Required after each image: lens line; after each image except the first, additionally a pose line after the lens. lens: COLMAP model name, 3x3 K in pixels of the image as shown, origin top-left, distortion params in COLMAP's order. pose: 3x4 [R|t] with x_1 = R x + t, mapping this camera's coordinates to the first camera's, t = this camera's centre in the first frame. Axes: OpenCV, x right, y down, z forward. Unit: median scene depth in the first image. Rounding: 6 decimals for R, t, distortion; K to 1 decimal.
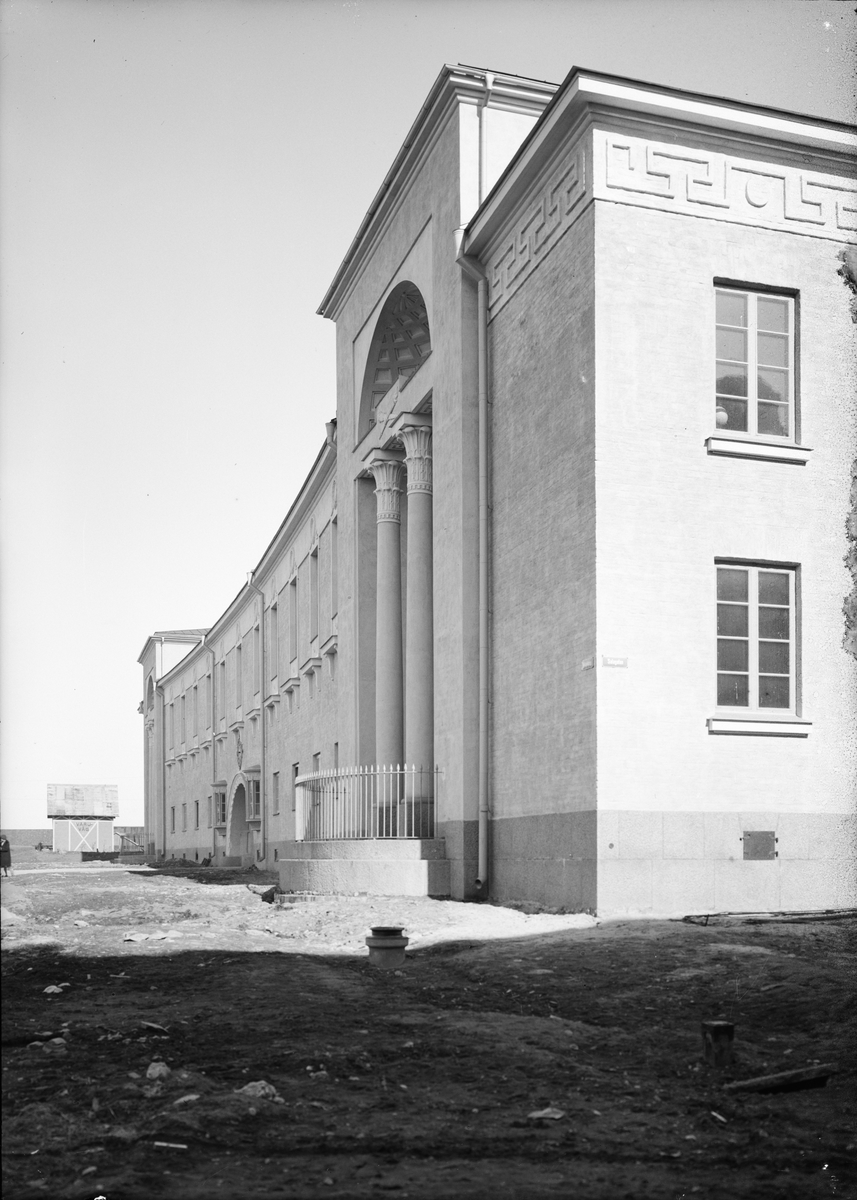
lens RADIAL K [[1312.0, 0, 471.3], [0, 1312.0, 873.4], [0, 0, 1]] dist [0.000796, -0.003171]
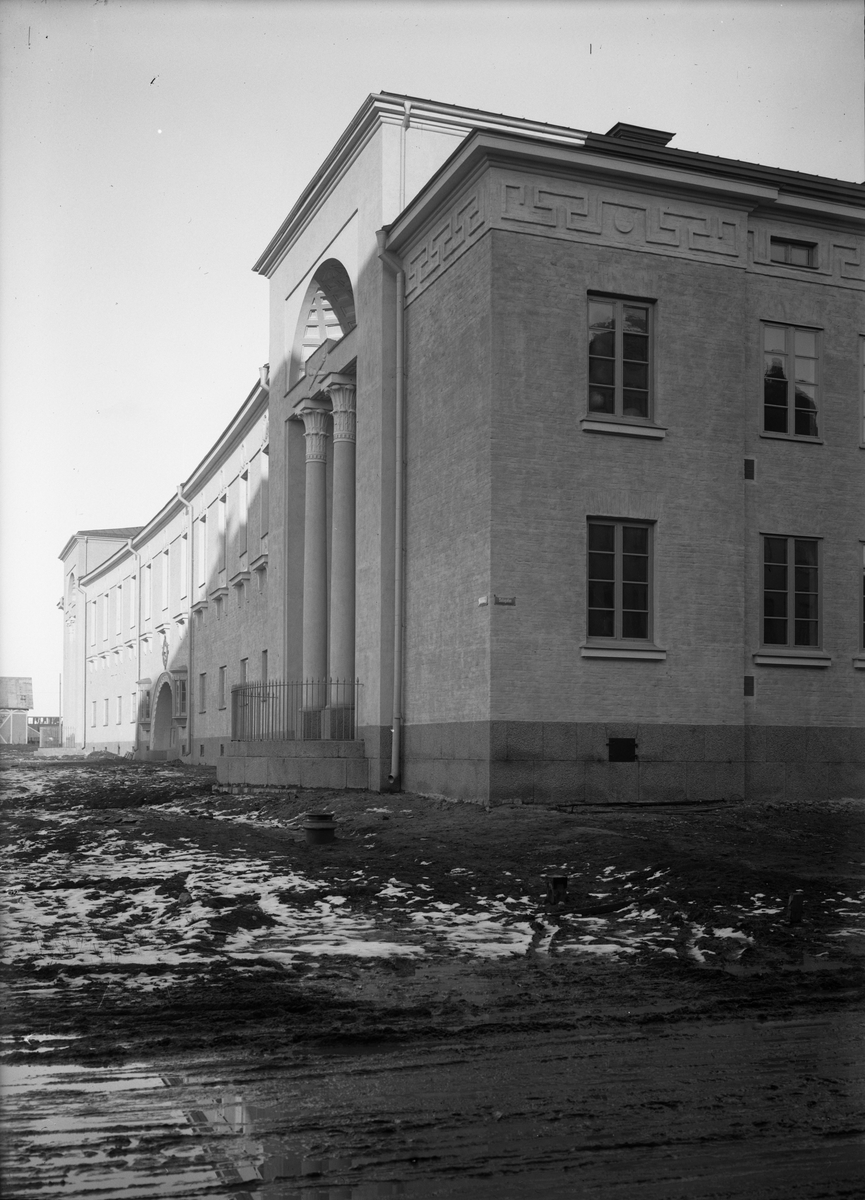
lens RADIAL K [[1357.5, 0, 433.2], [0, 1357.5, 742.3], [0, 0, 1]] dist [0.007109, 0.010864]
pose [[0.999271, 0.009395, 0.036997, -0.003404], [-0.008695, 0.999781, -0.019029, -0.002493], [-0.037168, 0.018693, 0.999134, -0.232154]]
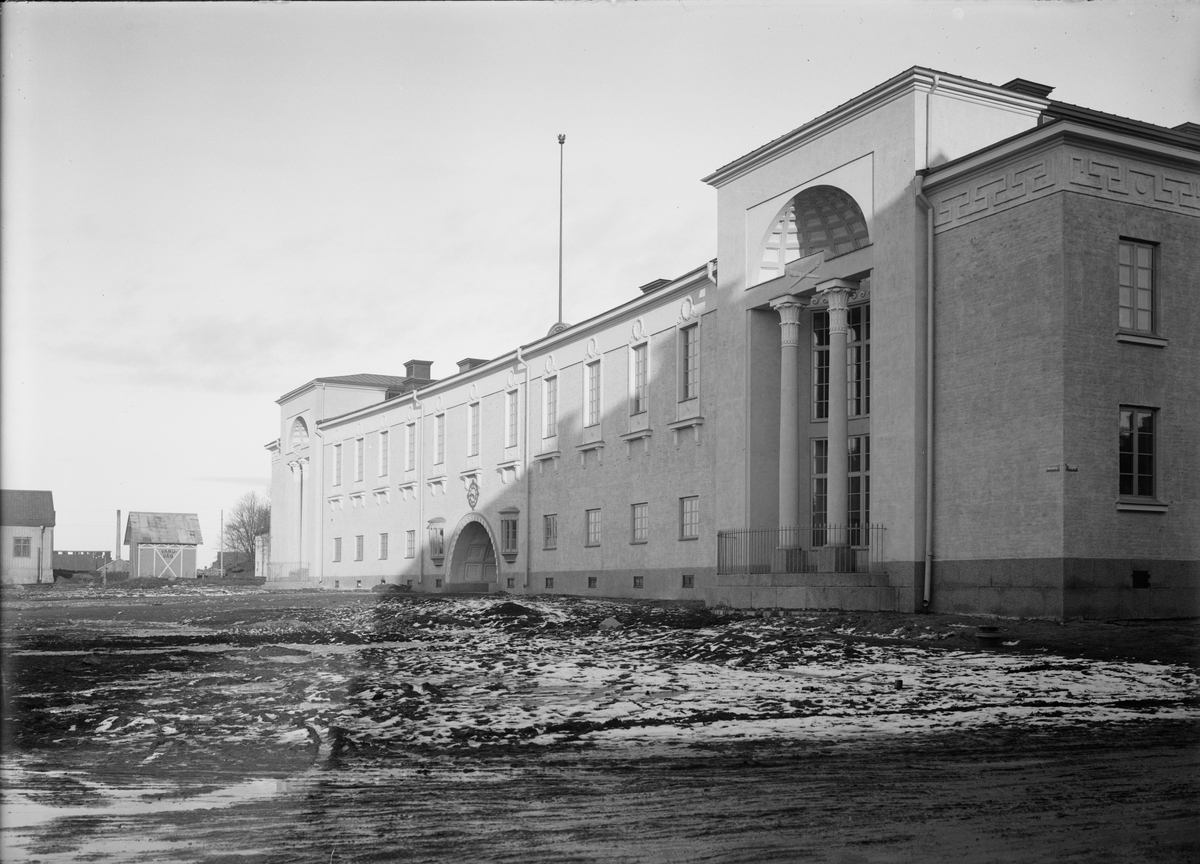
lens RADIAL K [[1357.5, 0, 597.6], [0, 1357.5, 578.1], [0, 0, 1]] dist [0.007109, 0.010864]
pose [[0.985552, 0.006835, 0.169233, -0.656337], [-0.003716, 0.999818, -0.018739, 0.010120], [-0.169330, 0.017839, 0.985398, -0.499316]]
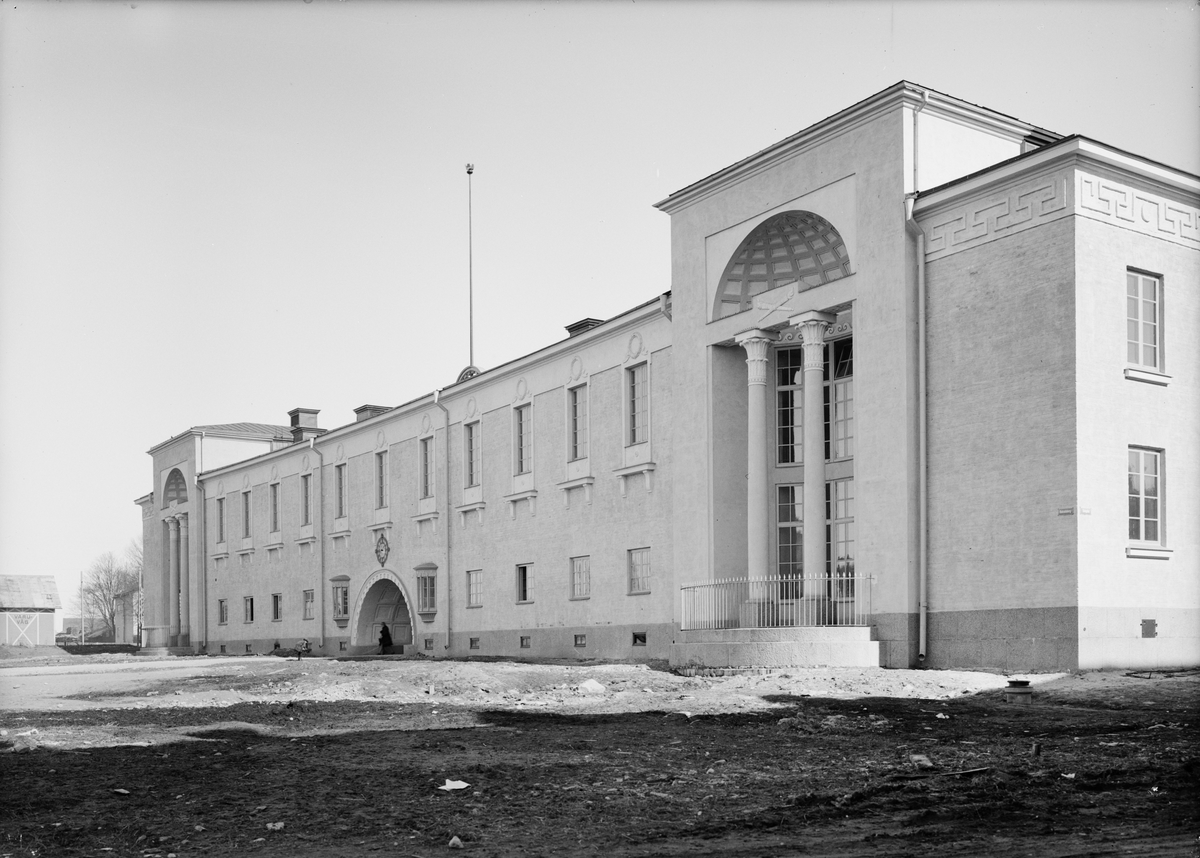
lens RADIAL K [[1352.1, 0, 640.6], [0, 1352.1, 664.8], [0, 0, 1]] dist [0.008076, -0.002634]
pose [[0.953552, -0.012584, 0.300965, -0.751741], [0.012978, 0.999916, 0.000690, 0.011424], [-0.300949, 0.003248, 0.953635, -0.318668]]
